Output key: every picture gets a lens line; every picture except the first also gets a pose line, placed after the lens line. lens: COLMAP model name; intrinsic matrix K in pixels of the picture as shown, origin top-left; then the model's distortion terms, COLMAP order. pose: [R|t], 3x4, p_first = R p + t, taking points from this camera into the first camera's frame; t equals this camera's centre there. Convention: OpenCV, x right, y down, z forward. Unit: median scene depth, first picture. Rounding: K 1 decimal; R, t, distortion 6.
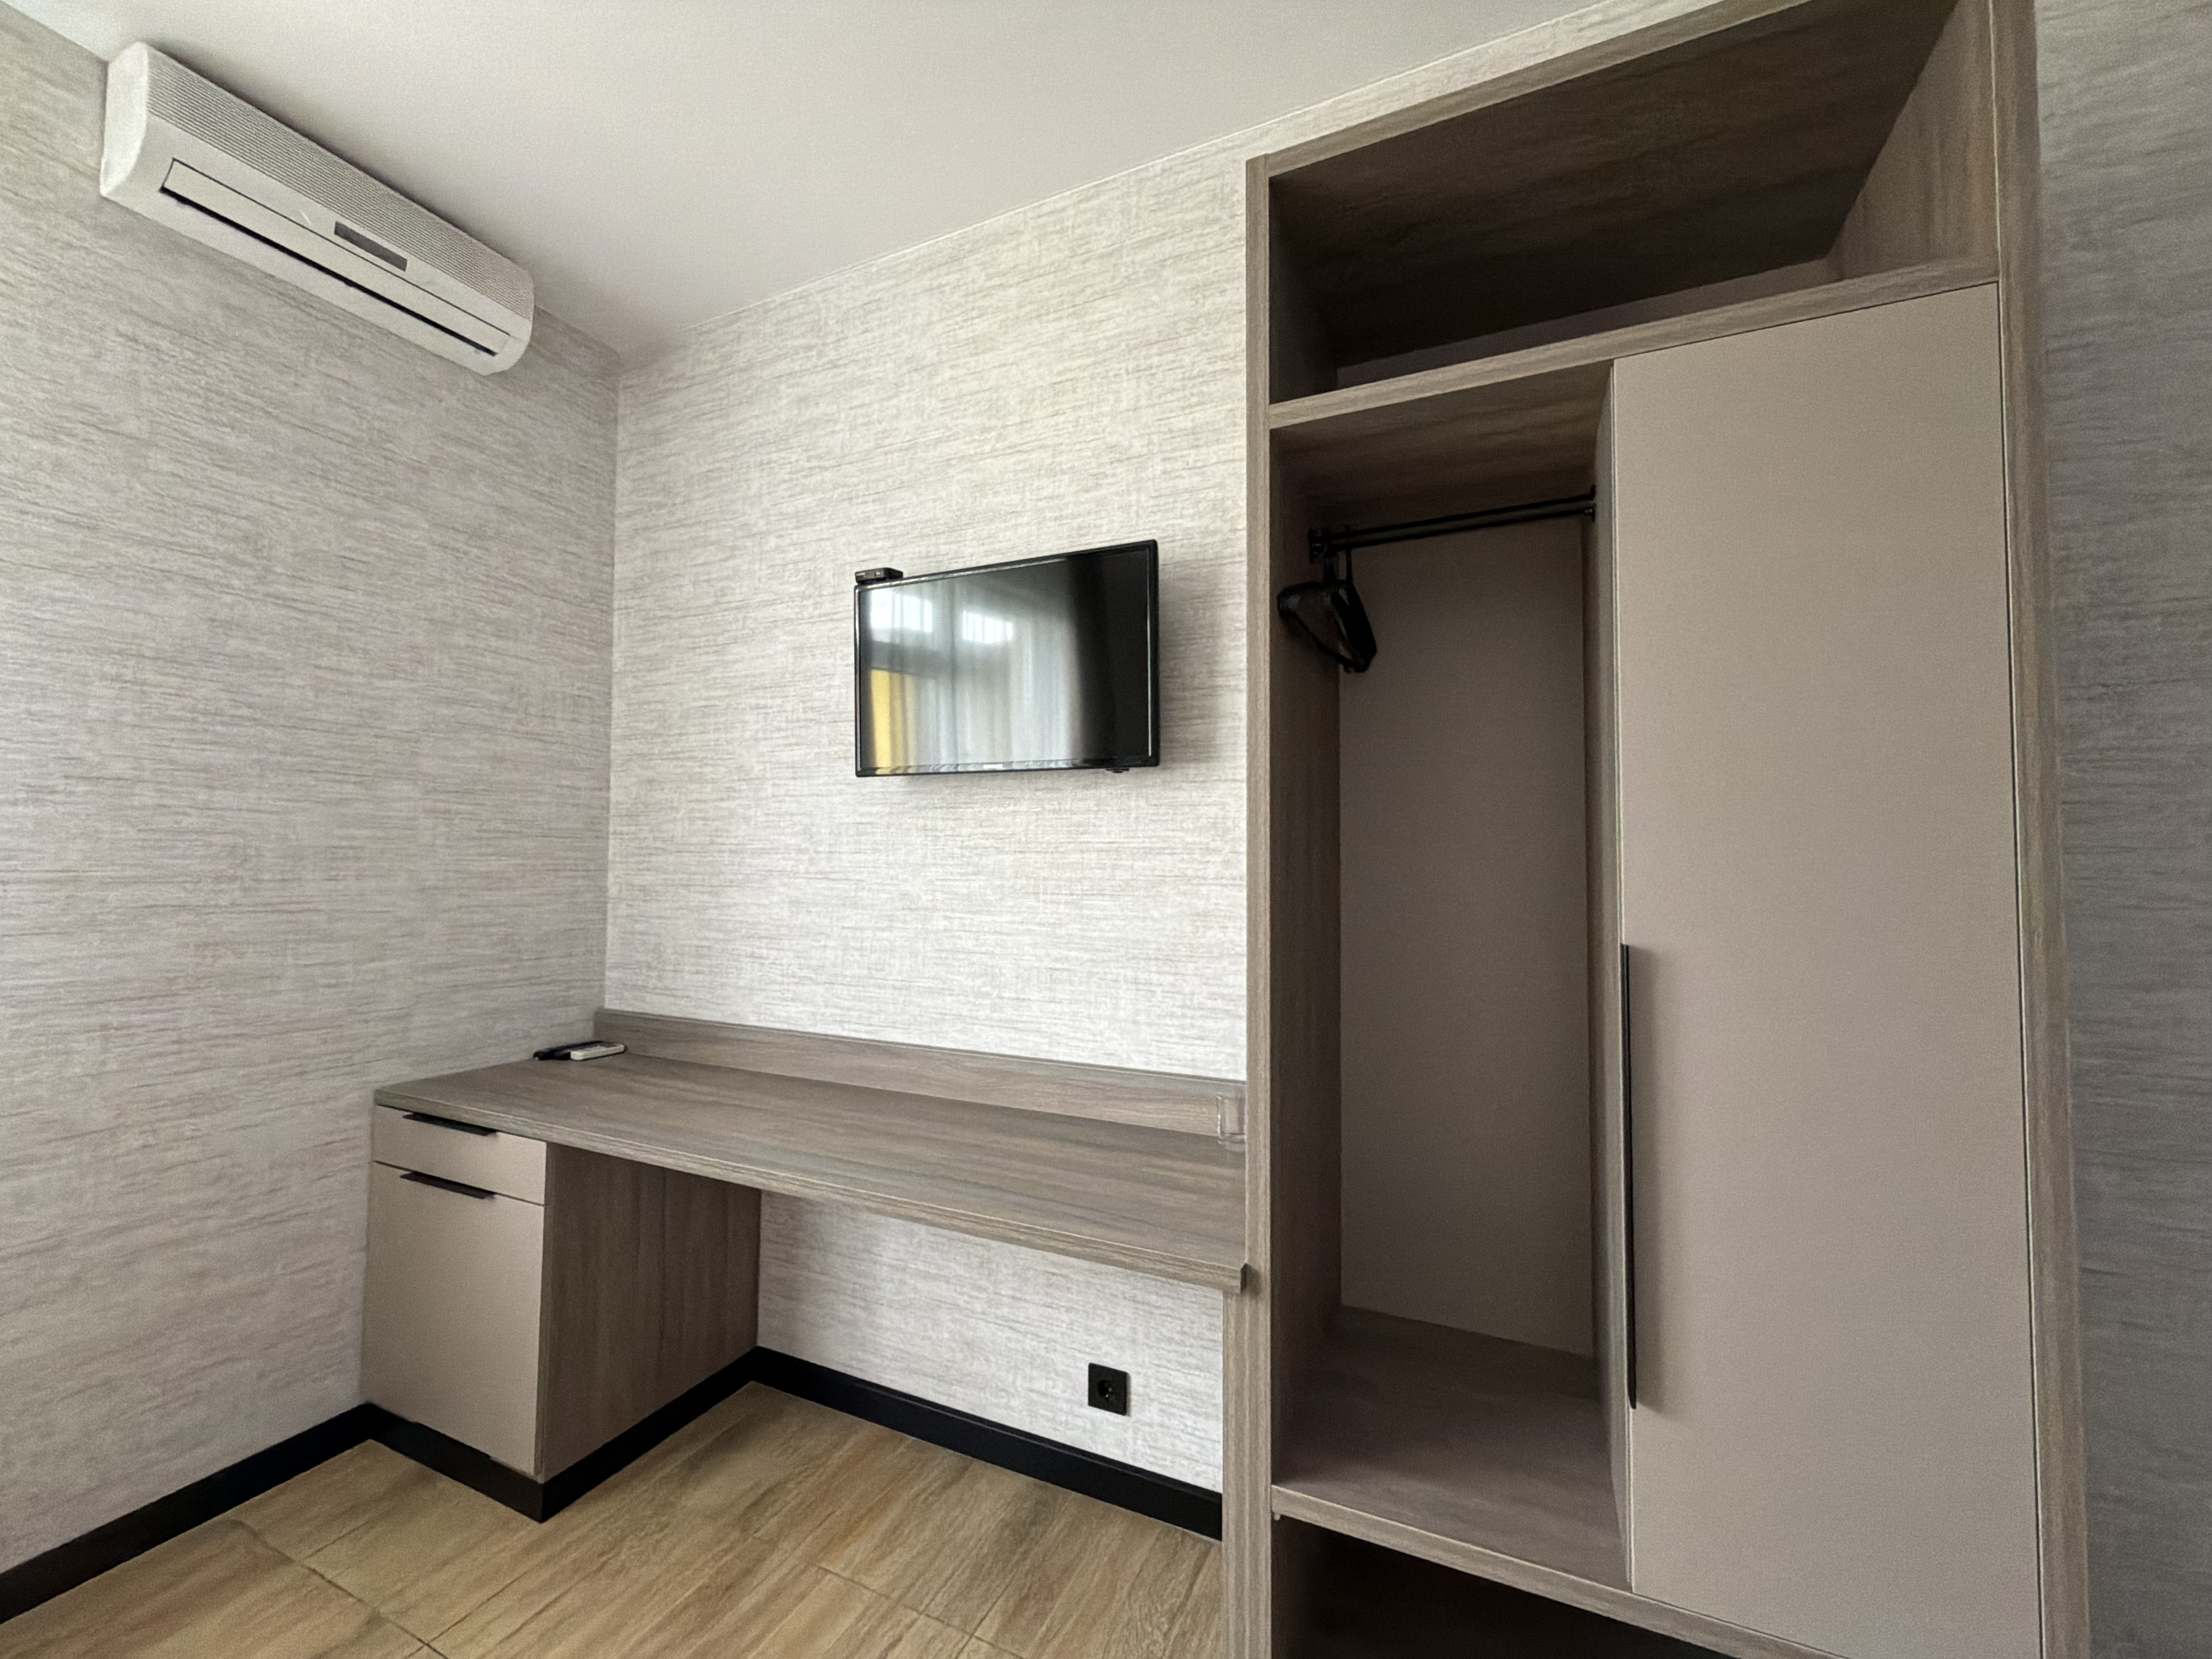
lens RADIAL K [[887.3, 0, 1092.7], [0, 887.3, 833.2], [0, 0, 1]] dist [-0.001199, 0.000353]
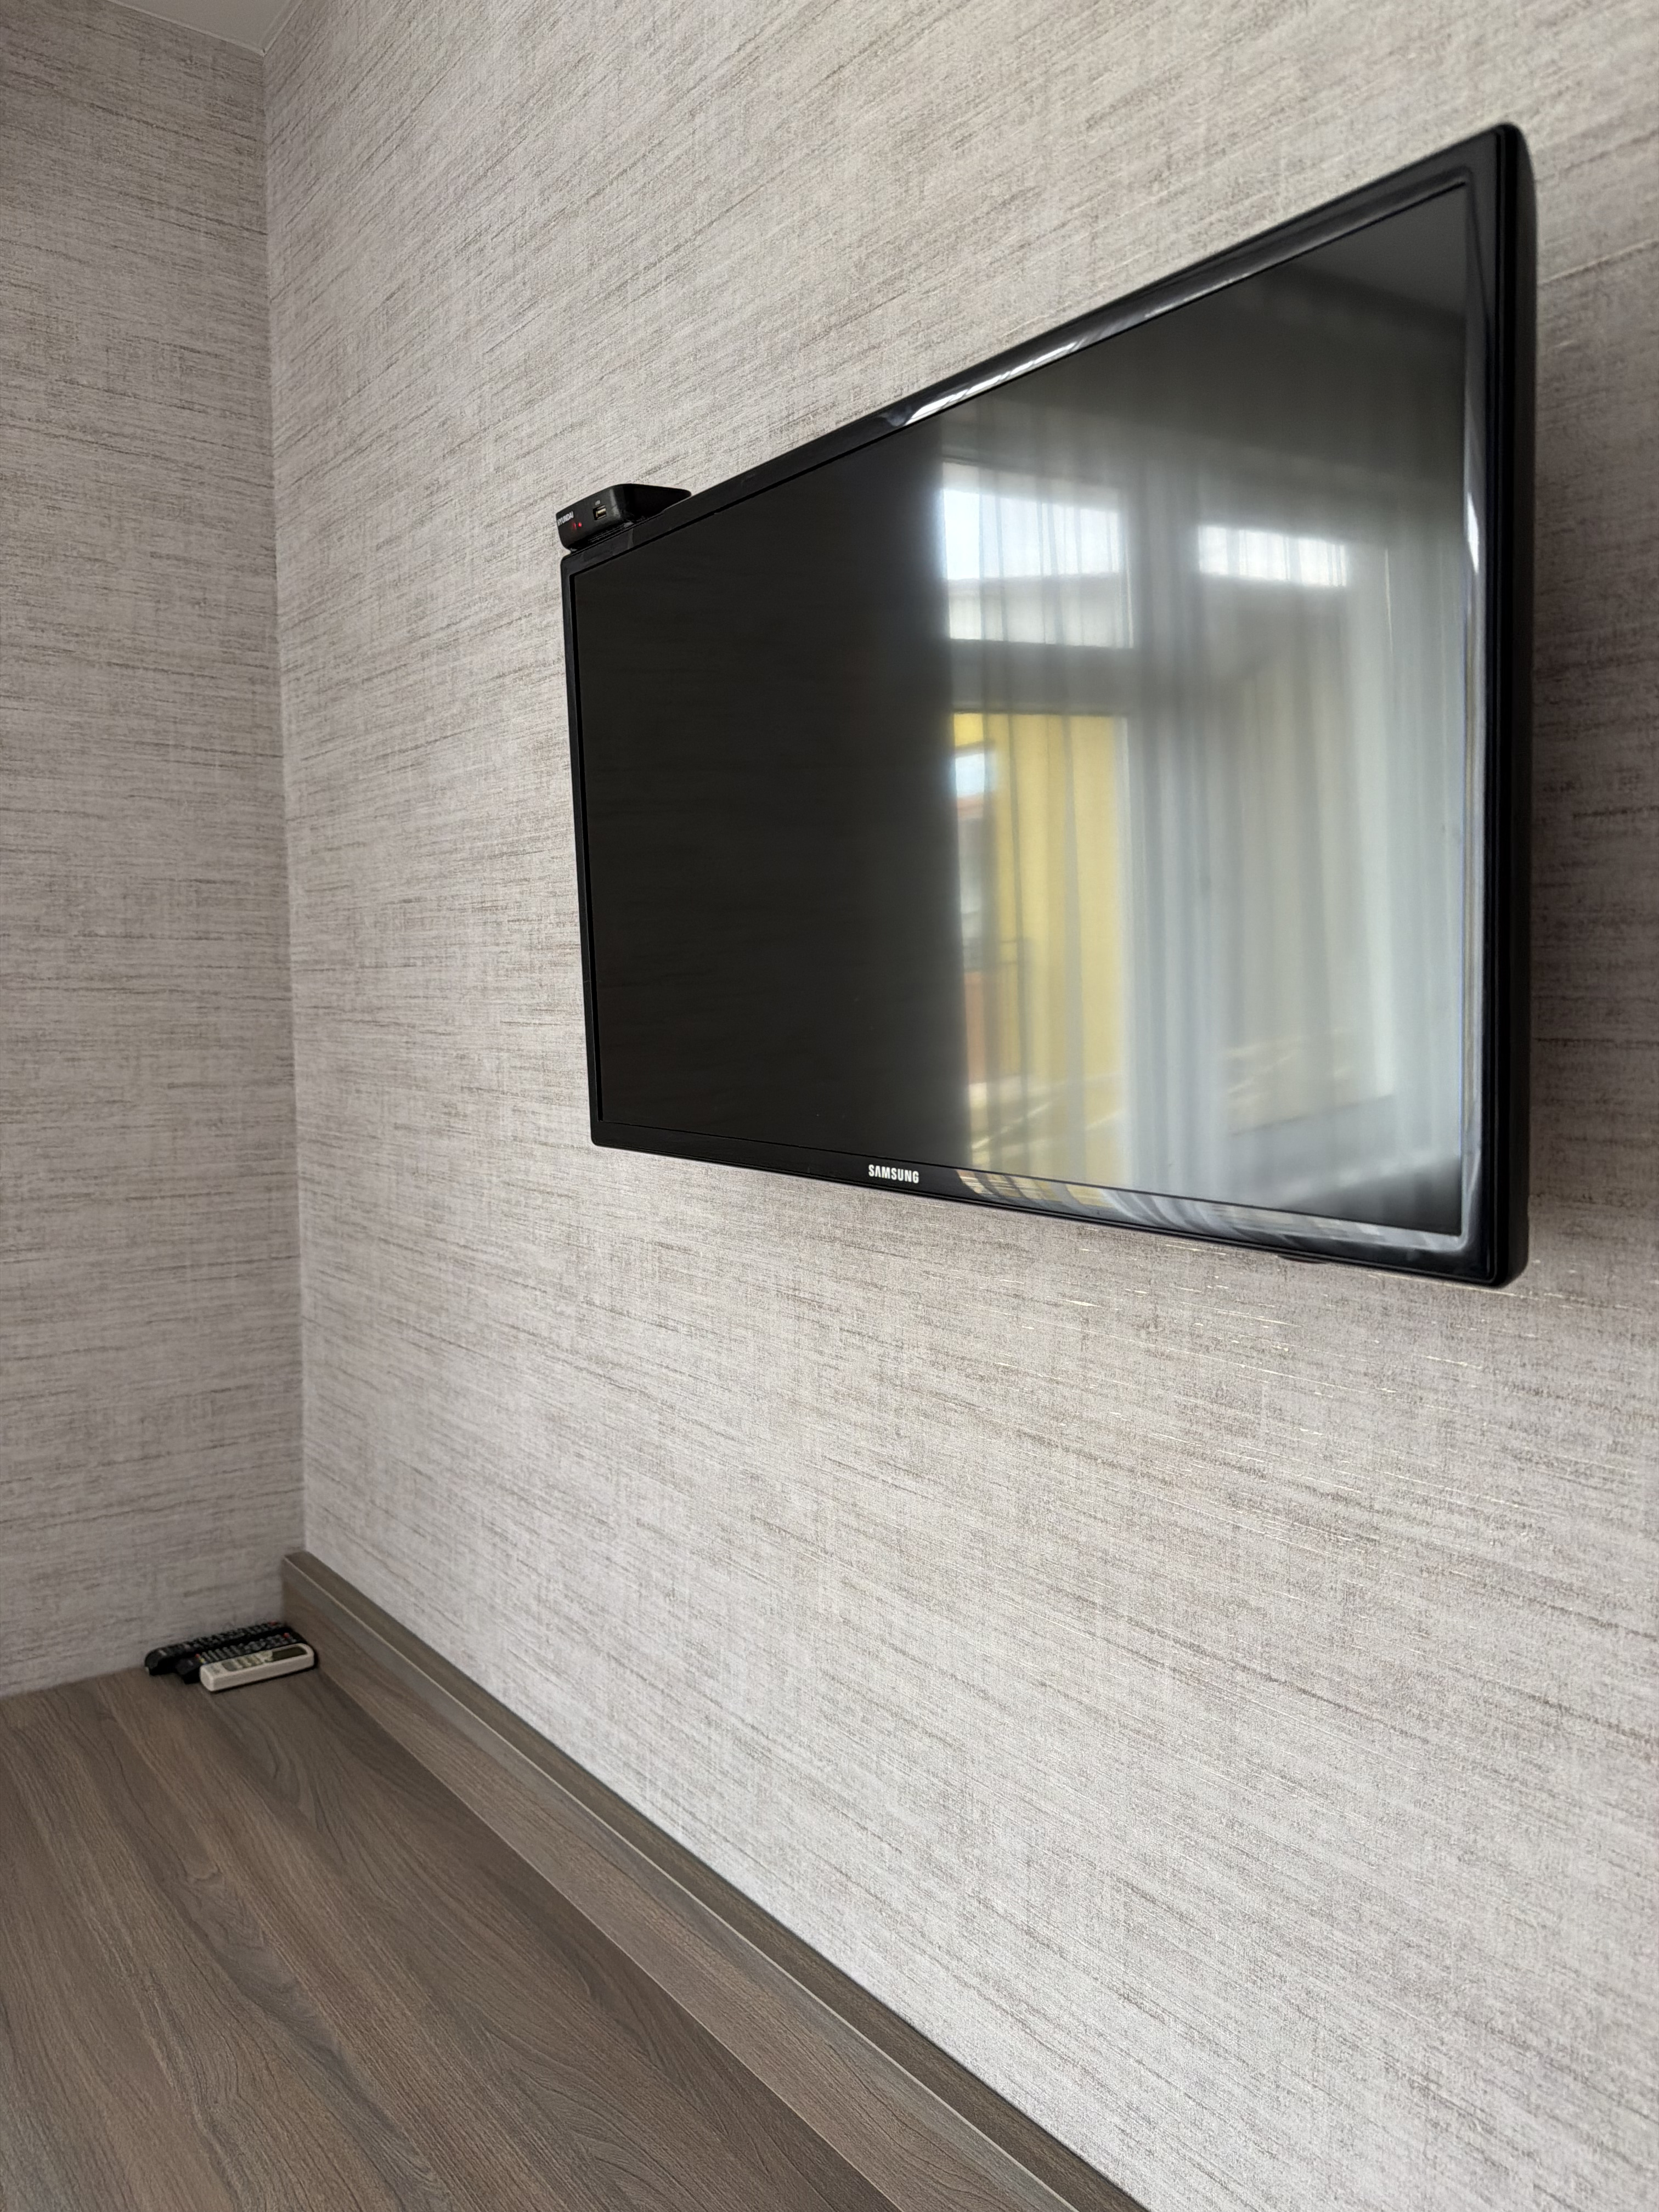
lens RADIAL K [[1558.0, 0, 832.6], [0, 1558.0, 1108.3], [0, 0, 1]] dist [0.052901, -0.070487]
pose [[0.889027, 0.022593, -0.457296, 0.074189], [0.023289, 0.995258, 0.094446, -0.113392], [0.457261, -0.094615, 0.884285, 0.450235]]
